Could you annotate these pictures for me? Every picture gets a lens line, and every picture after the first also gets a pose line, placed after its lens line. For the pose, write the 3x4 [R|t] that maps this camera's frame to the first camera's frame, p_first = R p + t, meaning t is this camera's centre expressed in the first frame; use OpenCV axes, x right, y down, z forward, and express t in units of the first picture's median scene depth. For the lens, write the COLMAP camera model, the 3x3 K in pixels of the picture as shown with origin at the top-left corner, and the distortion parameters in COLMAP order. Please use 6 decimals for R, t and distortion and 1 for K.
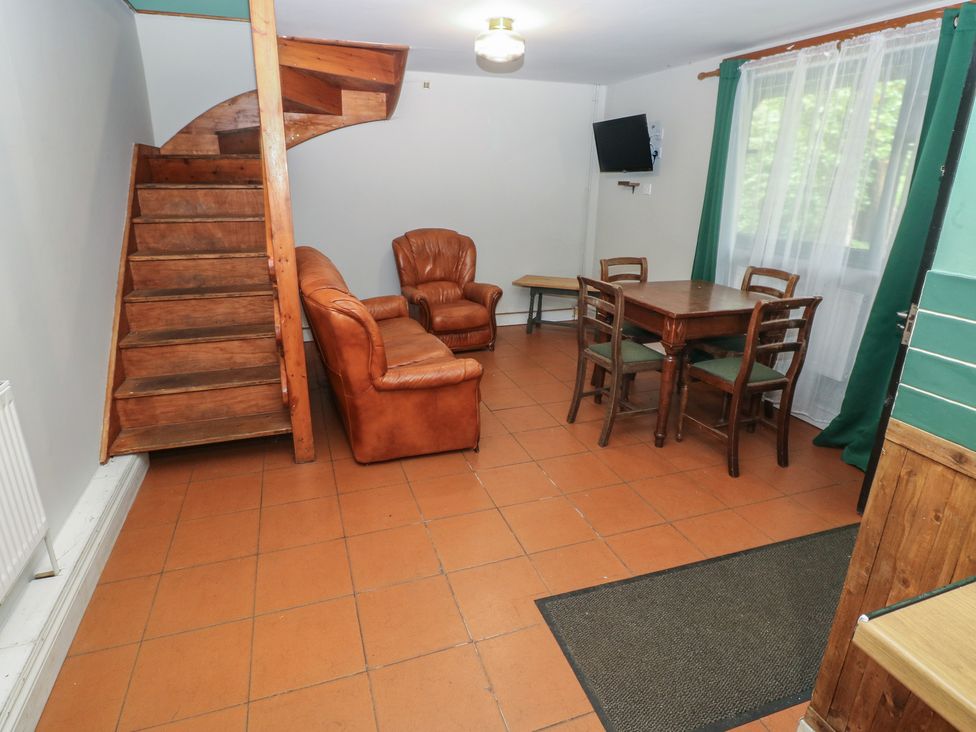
lens RADIAL K [[549.1, 0, 481.6], [0, 549.1, 359.8], [0, 0, 1]] dist [-0.001993, -0.012704]
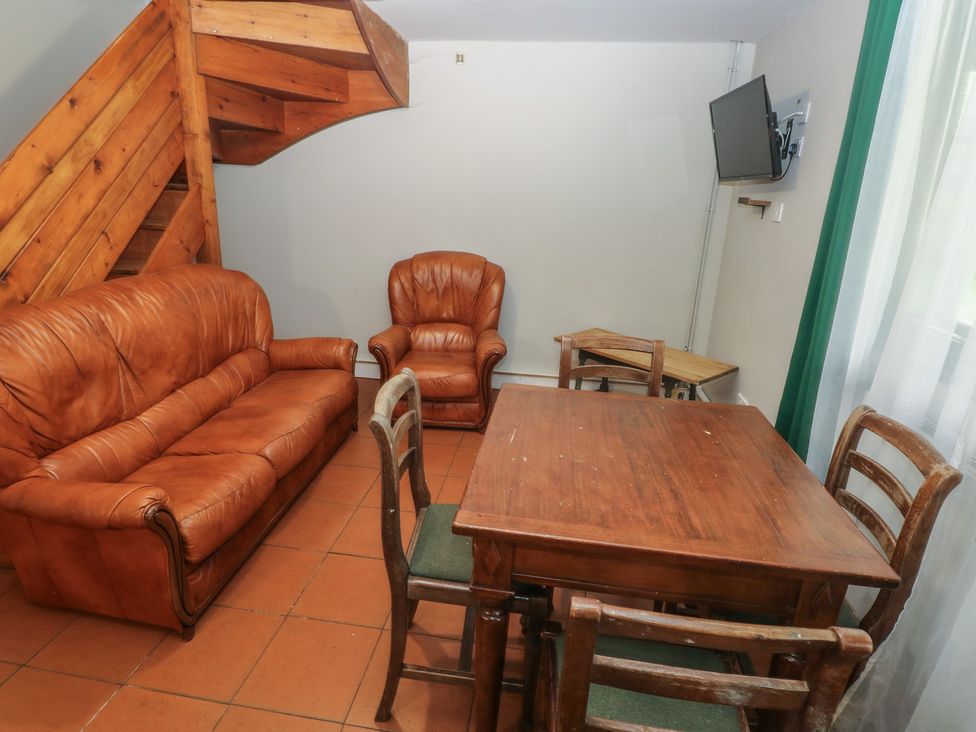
lens RADIAL K [[549.1, 0, 484.6], [0, 549.1, 352.7], [0, 0, 1]] dist [-0.001993, -0.012704]
pose [[0.881947, 0.158863, -0.443770, 0.433487], [-0.175078, 0.984544, 0.004504, -0.169253], [0.437627, 0.073722, 0.896129, 0.532227]]
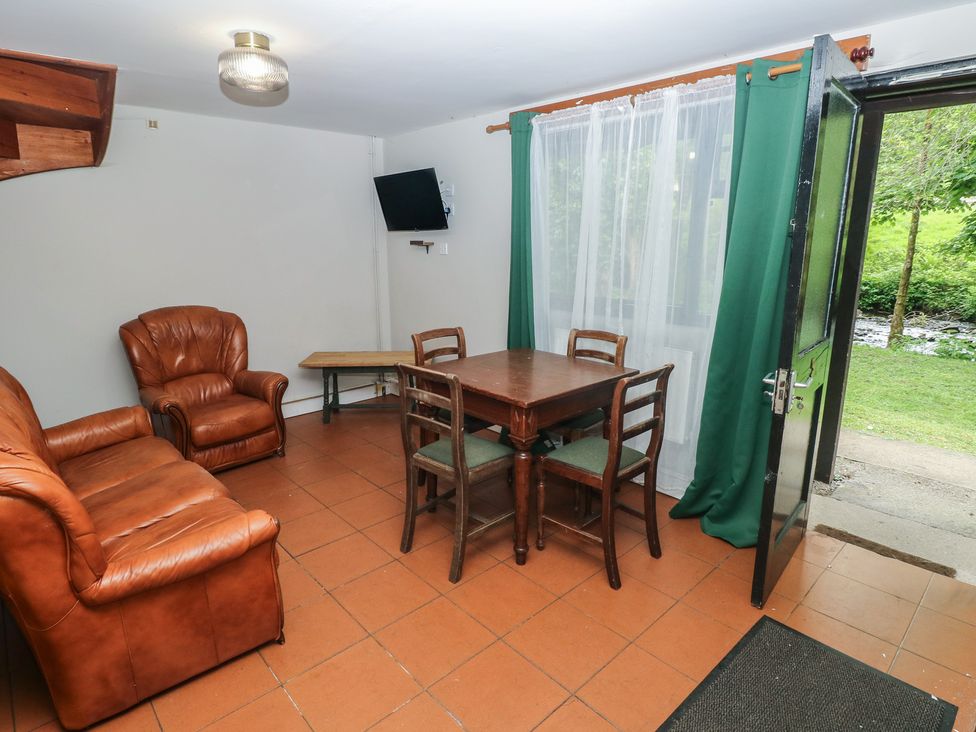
lens RADIAL K [[549.1, 0, 485.8], [0, 549.1, 356.9], [0, 0, 1]] dist [-0.001993, -0.012704]
pose [[0.917163, -0.101088, 0.385478, -0.002261], [0.140160, 0.987317, -0.074568, -0.080248], [-0.373051, 0.122420, 0.919699, 0.225437]]
